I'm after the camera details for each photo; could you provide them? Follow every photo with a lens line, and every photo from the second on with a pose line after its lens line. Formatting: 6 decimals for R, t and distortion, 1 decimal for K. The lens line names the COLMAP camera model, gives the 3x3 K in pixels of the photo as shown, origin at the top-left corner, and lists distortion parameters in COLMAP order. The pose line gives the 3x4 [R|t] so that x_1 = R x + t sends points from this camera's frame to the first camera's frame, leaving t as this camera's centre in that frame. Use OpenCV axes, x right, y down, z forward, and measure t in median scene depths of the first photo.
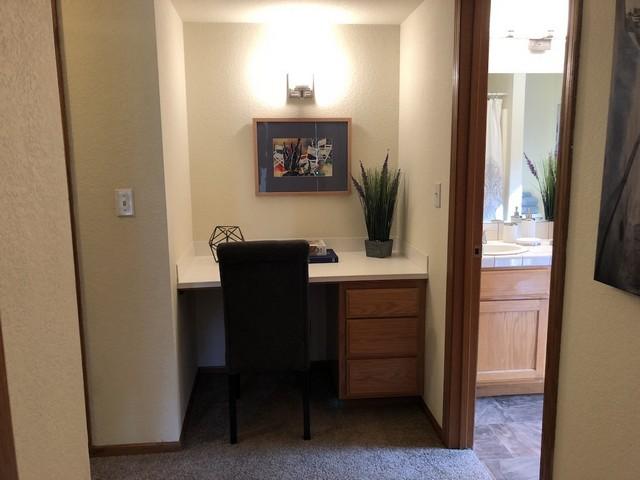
lens RADIAL K [[527.0, 0, 319.9], [0, 527.0, 238.8], [0, 0, 1]] dist [0.006025, 0.003912]
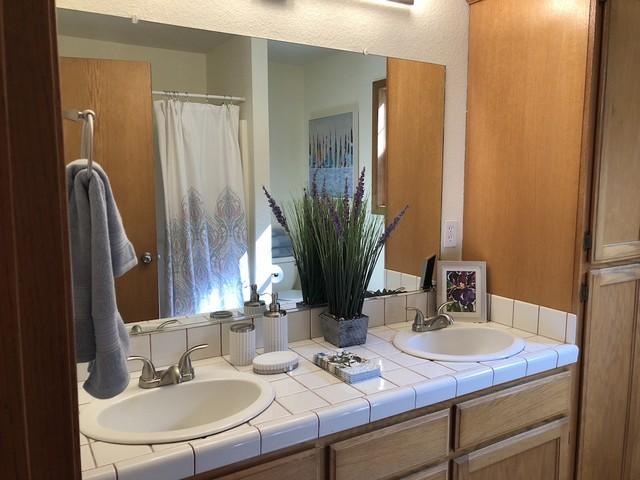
lens RADIAL K [[527.0, 0, 318.5], [0, 527.0, 235.2], [0, 0, 1]] dist [0.006025, 0.003912]
pose [[0.906963, -0.033591, 0.419869, 0.139300], [0.052178, 0.998097, -0.032859, -0.061847], [-0.417967, 0.051710, 0.906990, 0.321087]]
